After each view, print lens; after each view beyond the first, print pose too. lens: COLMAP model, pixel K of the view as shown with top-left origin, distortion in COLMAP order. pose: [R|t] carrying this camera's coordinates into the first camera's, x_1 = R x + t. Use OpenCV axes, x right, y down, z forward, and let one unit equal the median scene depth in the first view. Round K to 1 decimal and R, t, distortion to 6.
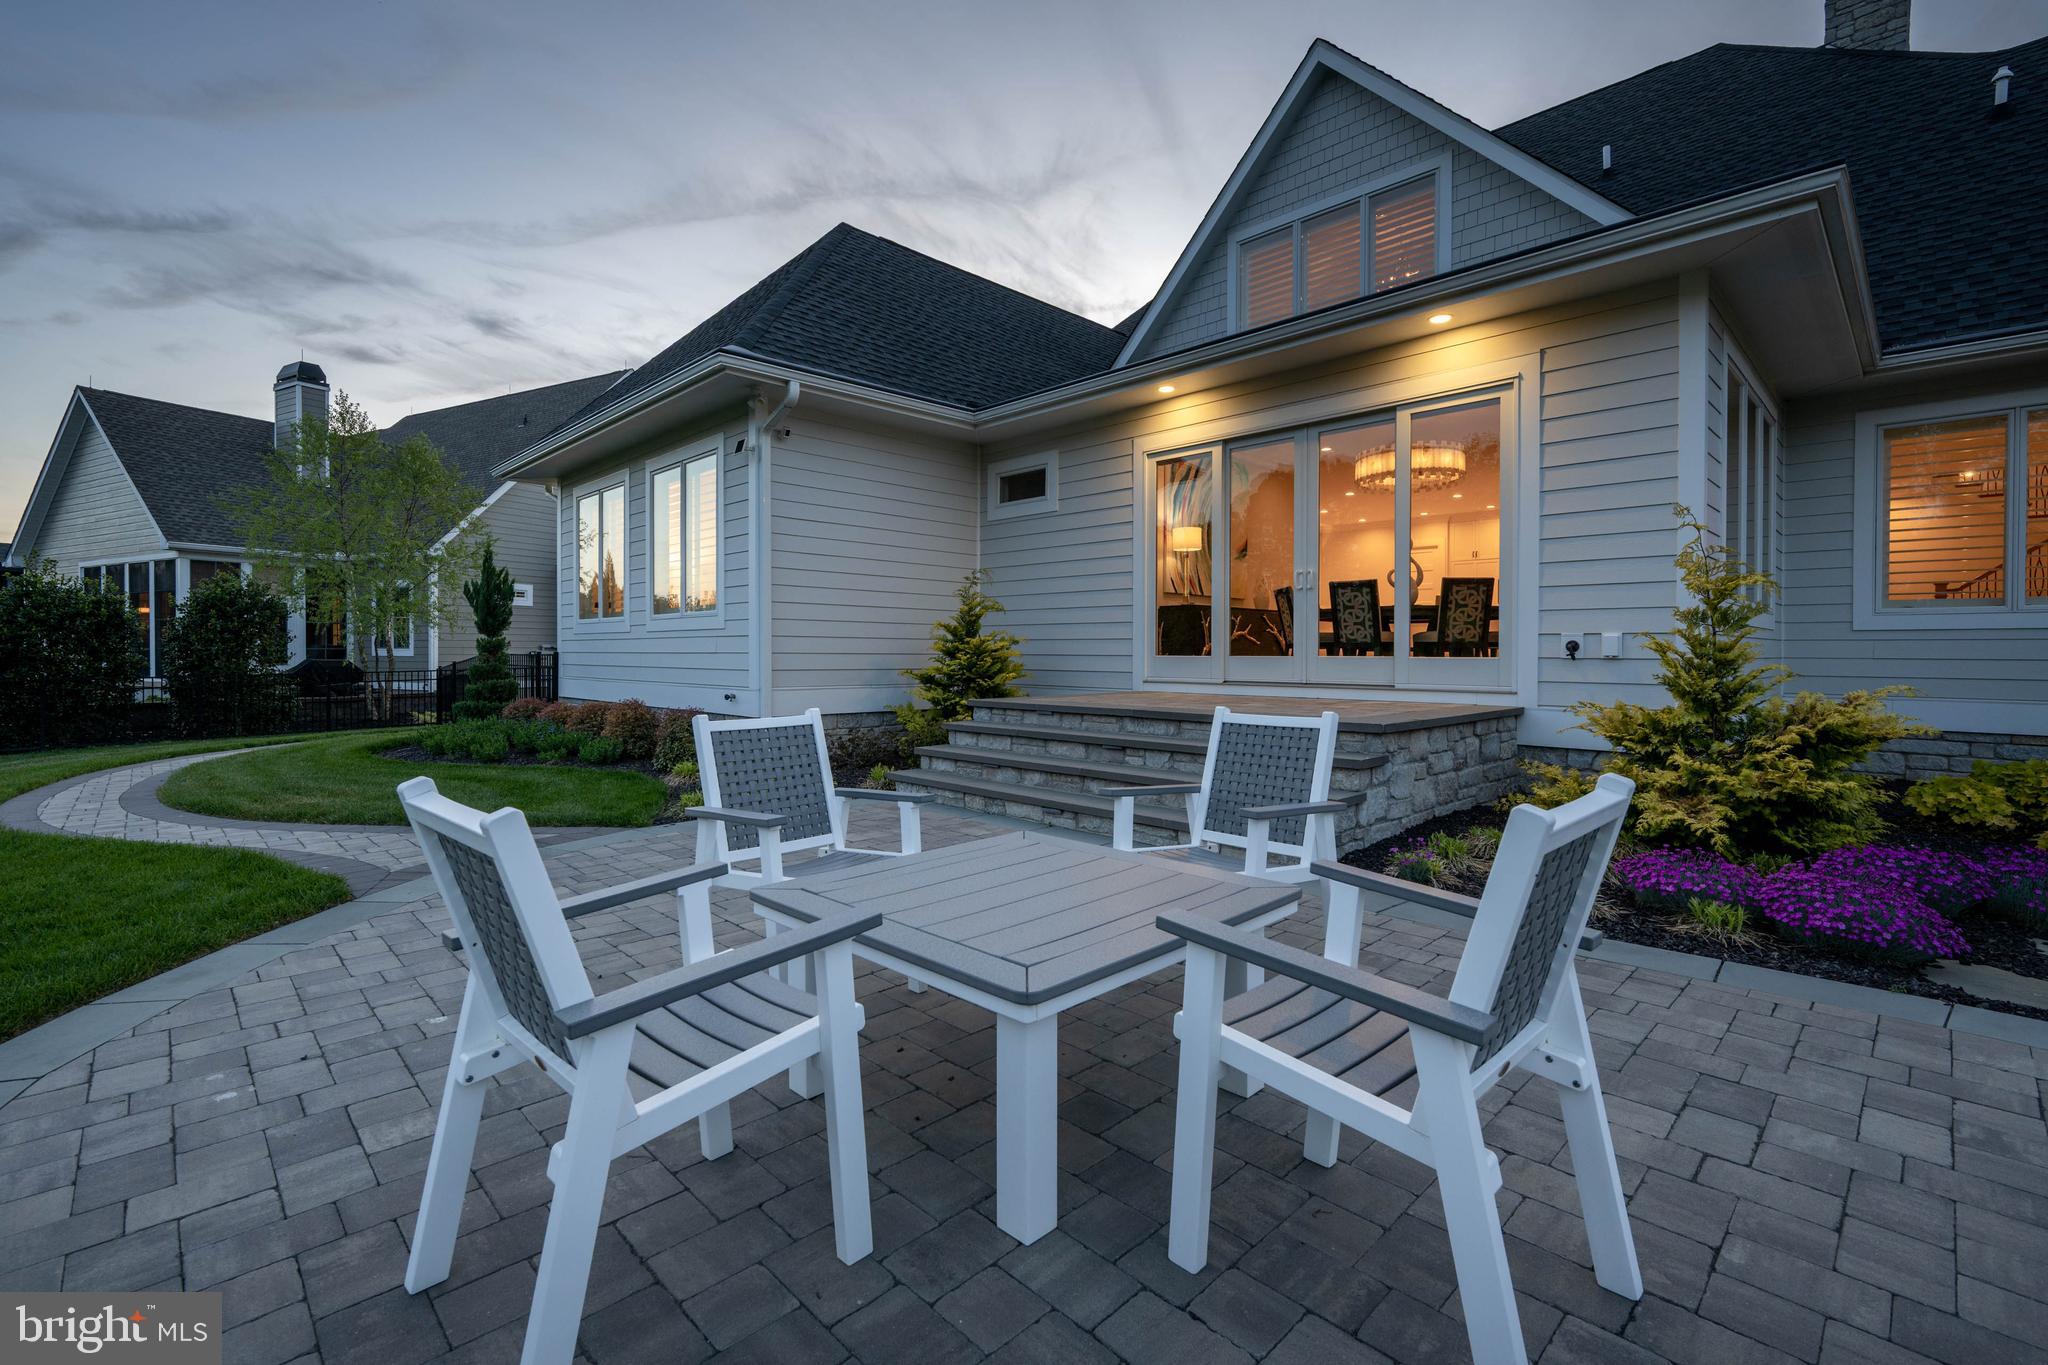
lens RADIAL K [[908.1, 0, 1026.2], [0, 908.1, 669.4], [0, 0, 1]] dist [-0.001456, -0.000350]
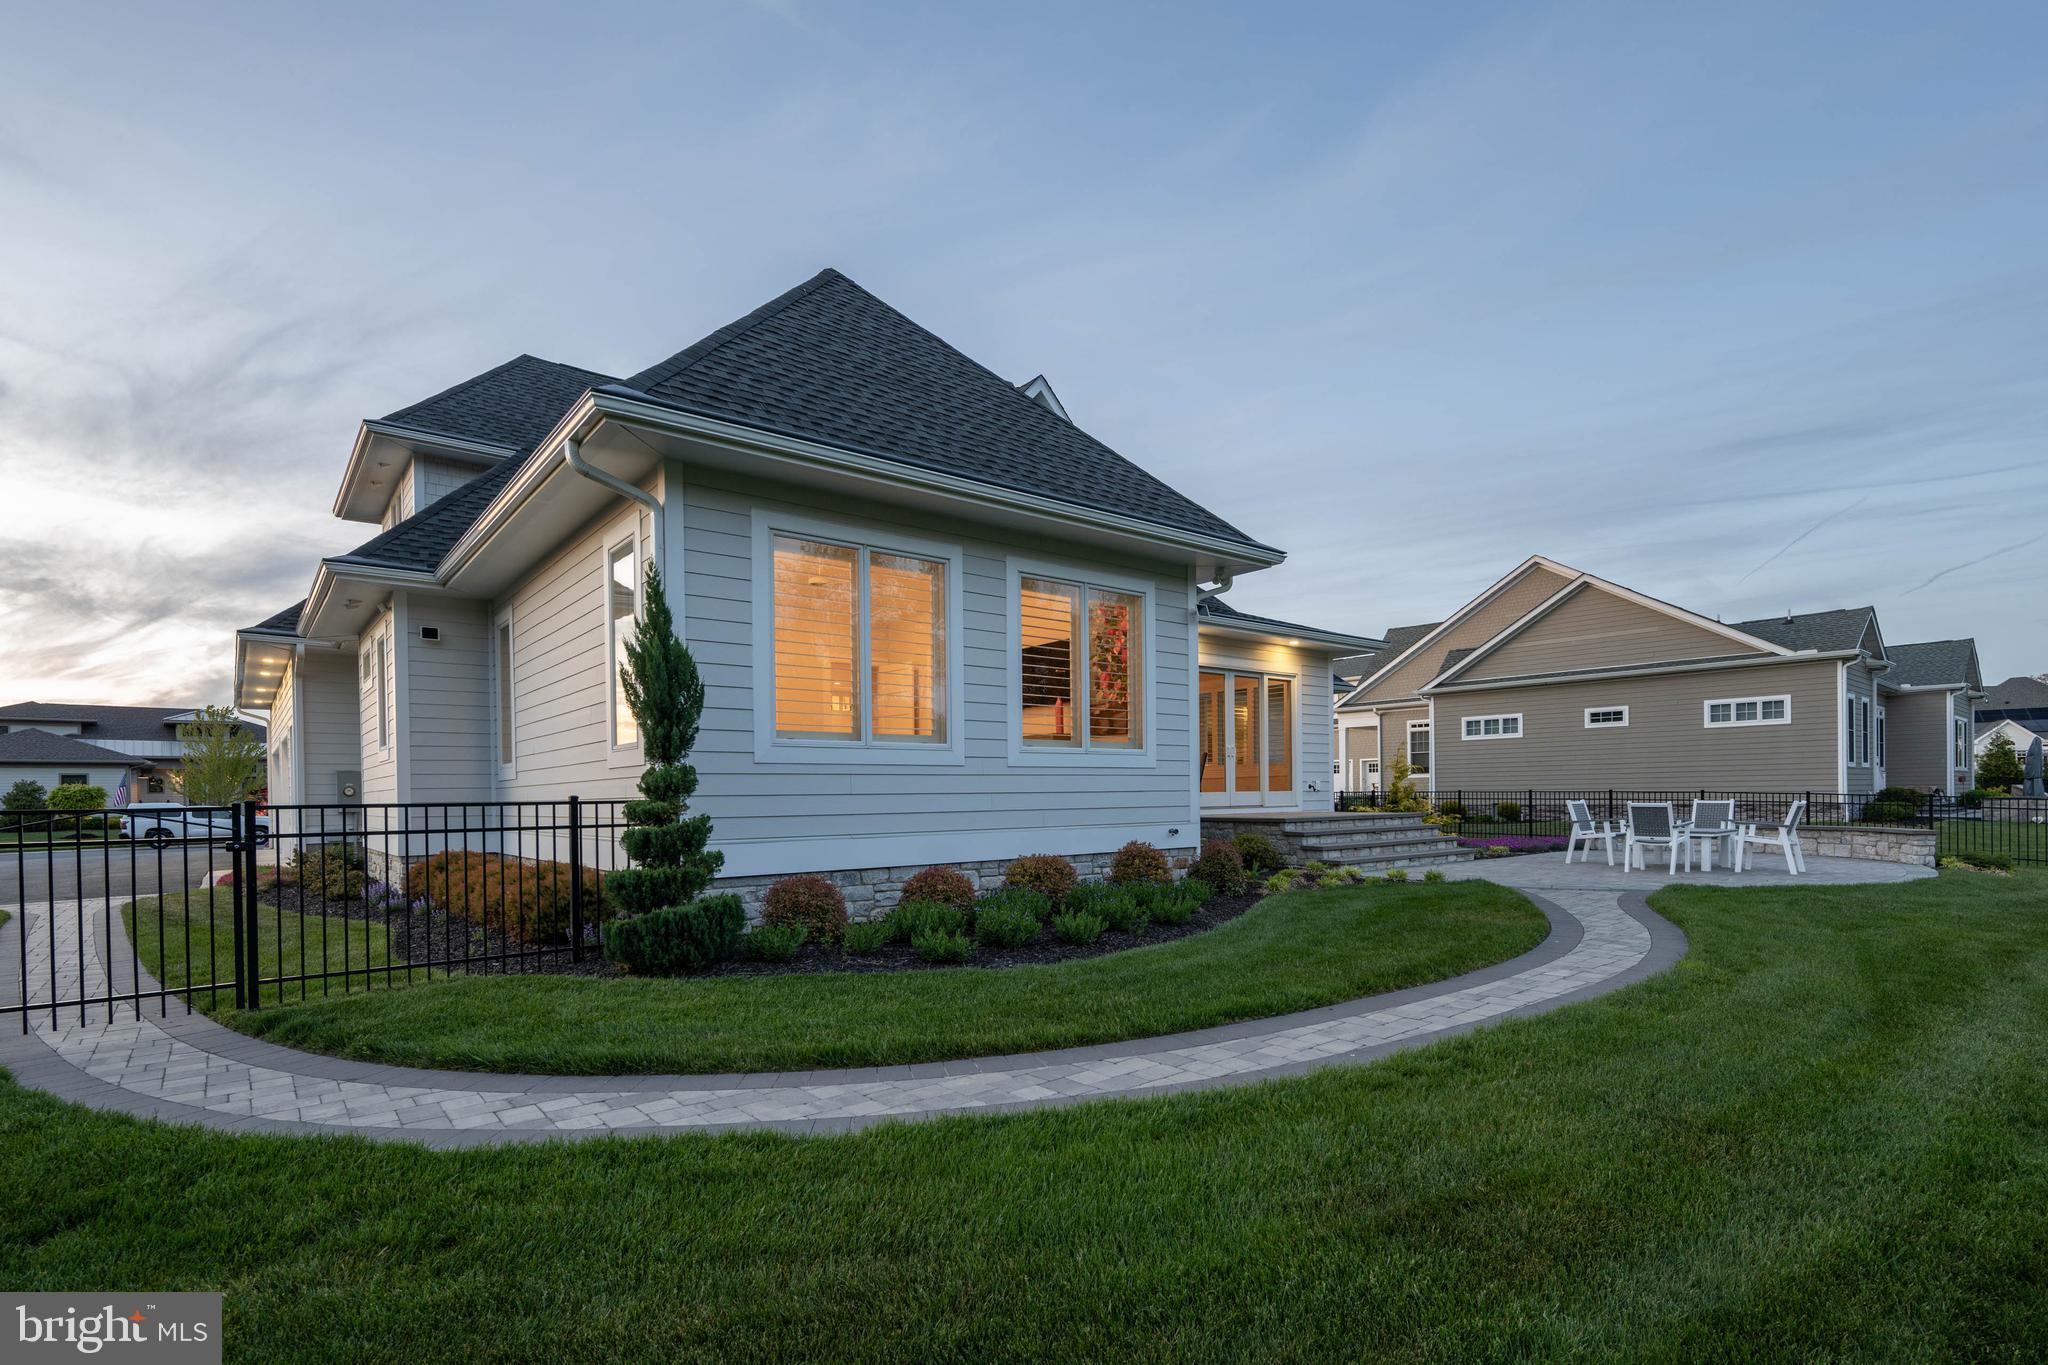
lens RADIAL K [[908.1, 0, 1039.1], [0, 908.1, 795.8], [0, 0, 1]] dist [-0.001456, -0.000350]
pose [[0.128023, -0.007708, 0.991741, -1.626116], [0.028719, 0.999579, 0.004062, -0.024593], [-0.991355, 0.027961, 0.128191, 1.156574]]
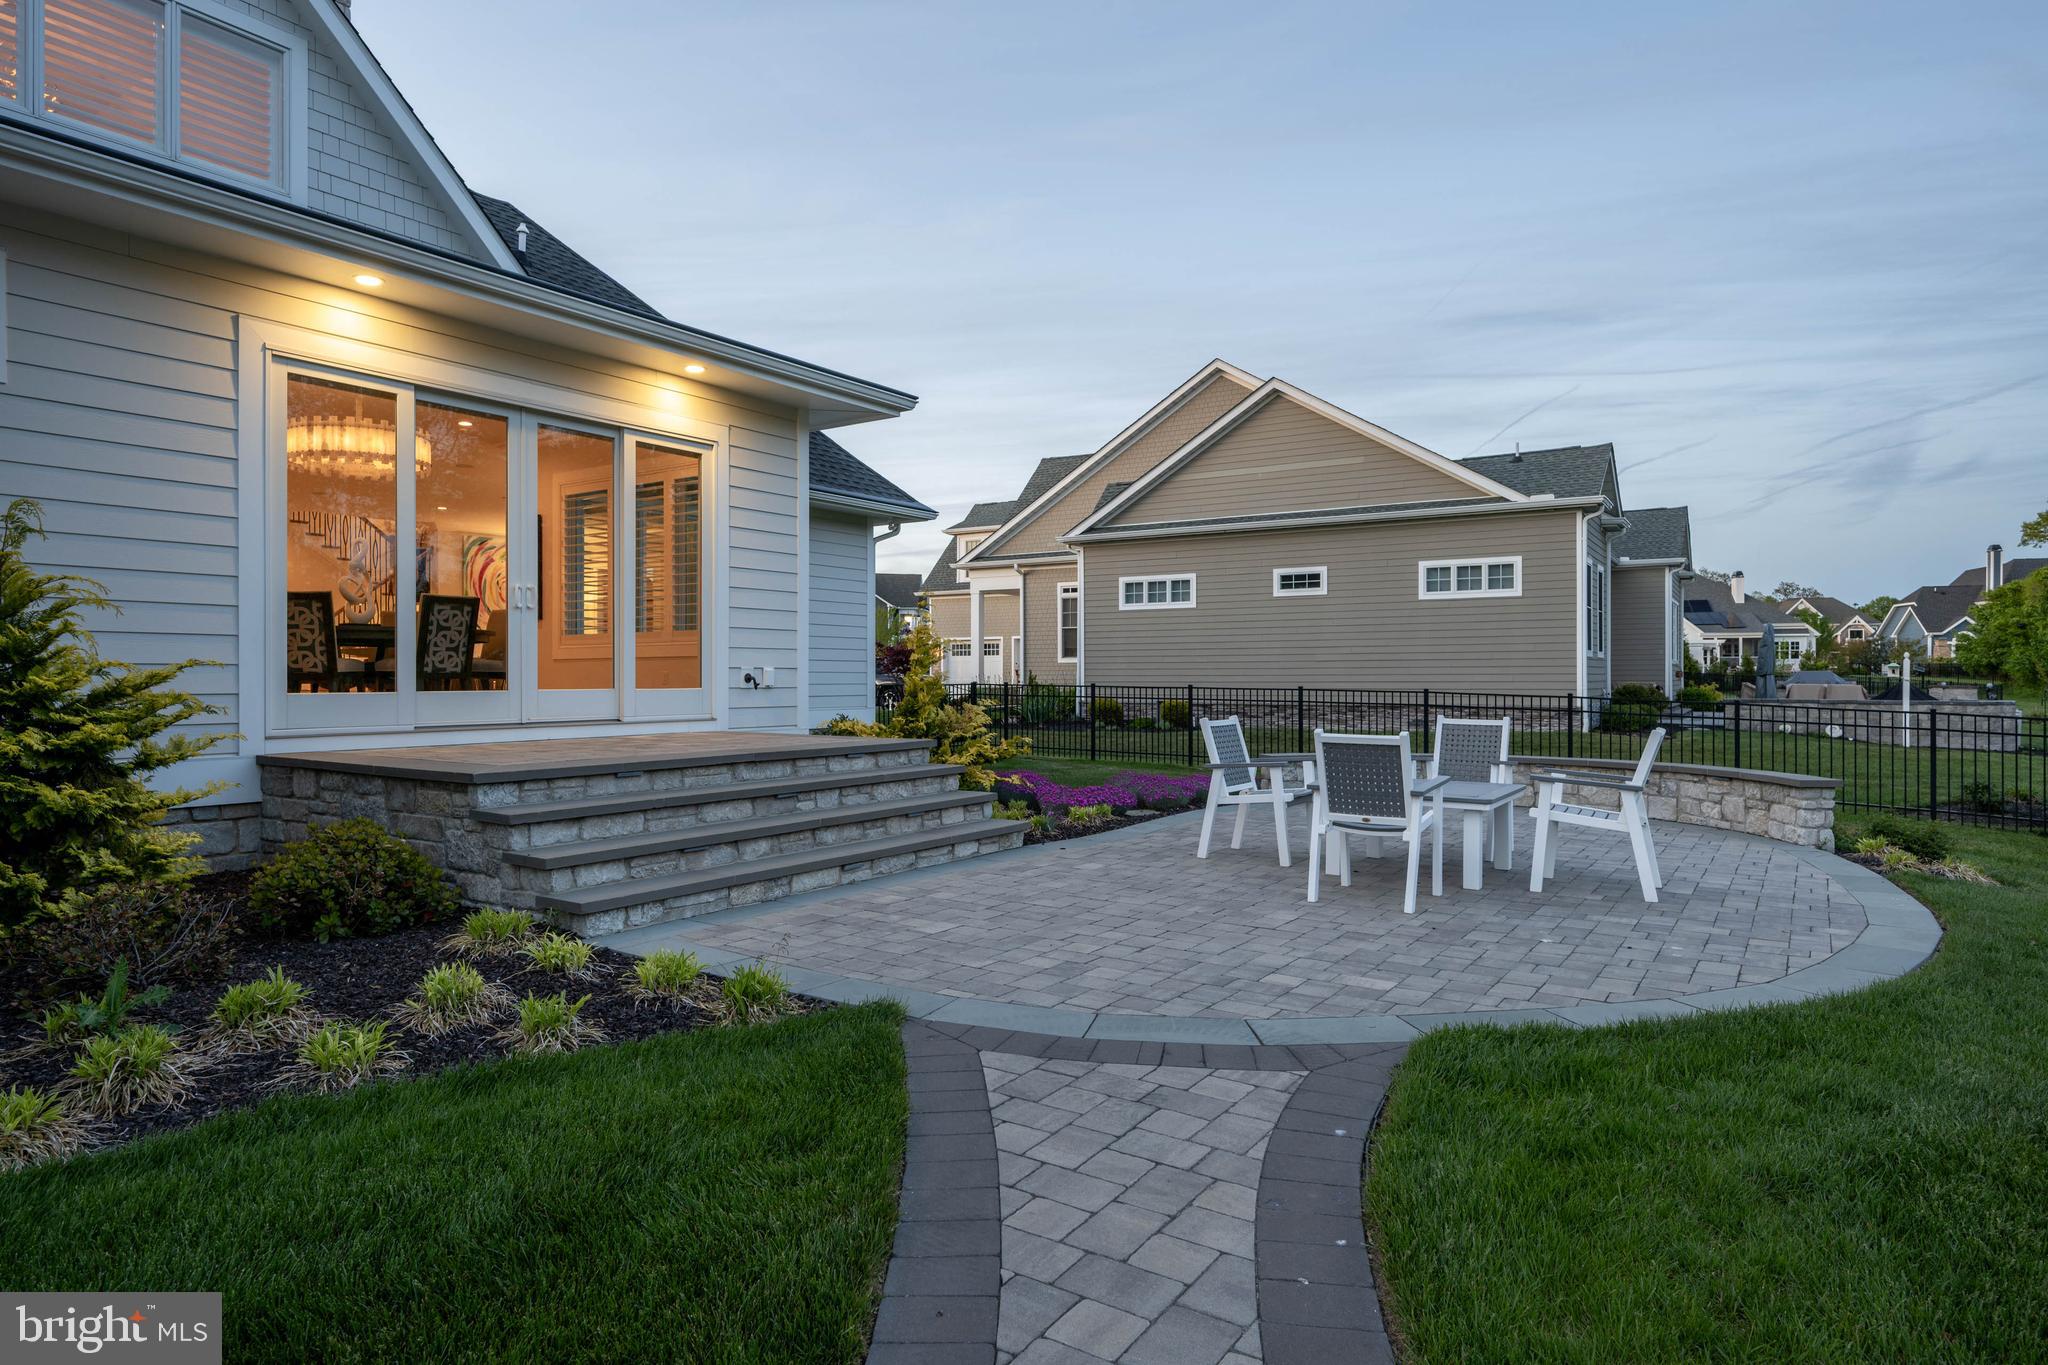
lens RADIAL K [[1149.7, 0, 1023.0], [0, 1149.7, 679.2], [0, 0, 1]] dist [-0.001238, 0.000100]
pose [[-0.186397, -0.005854, 0.982457, -0.799099], [0.016808, 0.999817, 0.009146, -0.025410], [-0.982331, 0.018218, -0.186265, 0.751537]]
